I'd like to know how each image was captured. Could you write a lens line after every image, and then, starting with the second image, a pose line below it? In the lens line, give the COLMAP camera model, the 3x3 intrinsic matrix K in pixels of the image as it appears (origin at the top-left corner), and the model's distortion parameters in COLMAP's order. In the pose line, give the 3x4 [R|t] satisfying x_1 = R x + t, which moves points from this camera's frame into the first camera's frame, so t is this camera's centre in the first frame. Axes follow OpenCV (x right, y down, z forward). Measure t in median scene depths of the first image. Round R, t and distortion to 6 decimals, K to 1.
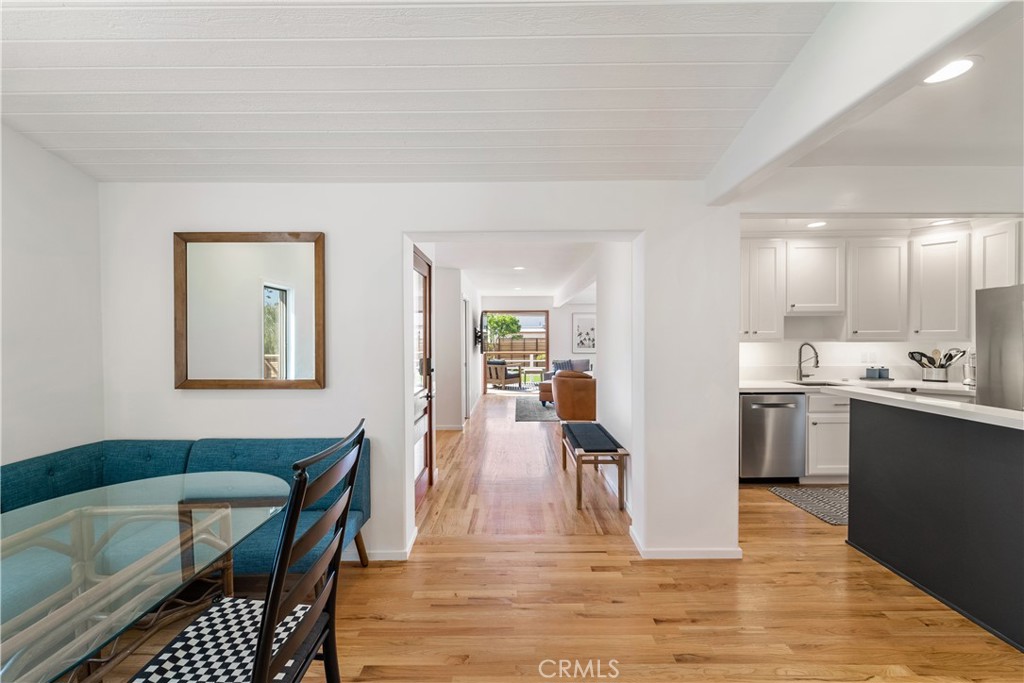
lens RADIAL K [[406.9, 0, 512.0], [0, 406.9, 341.5], [0, 0, 1]] dist [-0.000605, -0.000213]
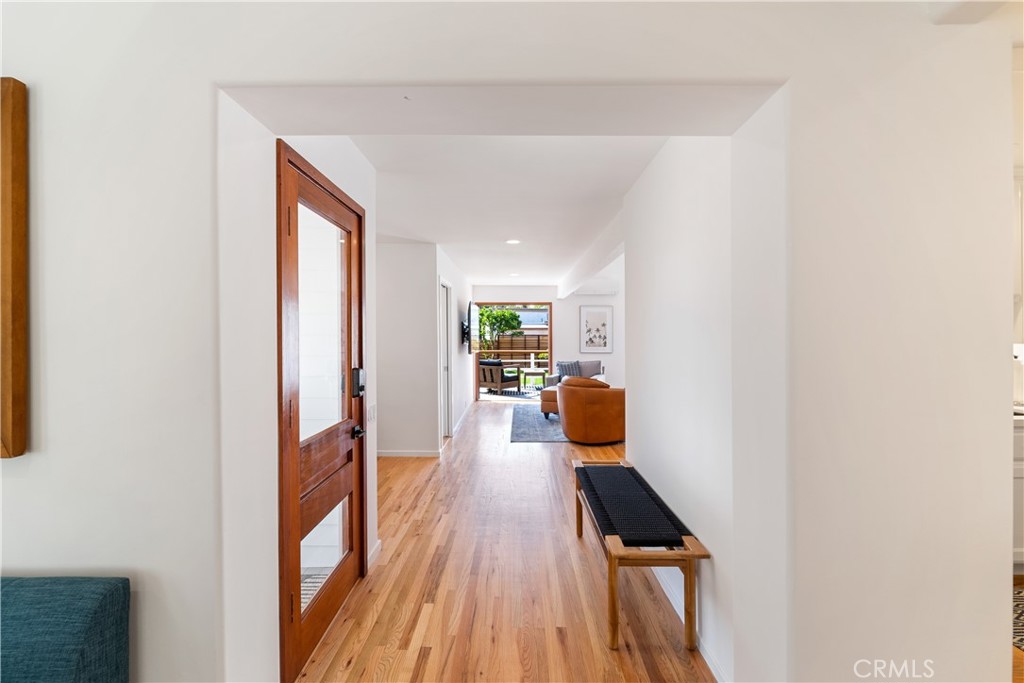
lens RADIAL K [[412.4, 0, 514.7], [0, 412.4, 329.3], [0, 0, 1]] dist [0.000142, 0.000030]
pose [[0.999992, 0.002820, 0.002735, 0.021798], [-0.002761, 0.999767, -0.021409, -0.003774], [-0.002795, 0.021401, 0.999767, 0.321688]]
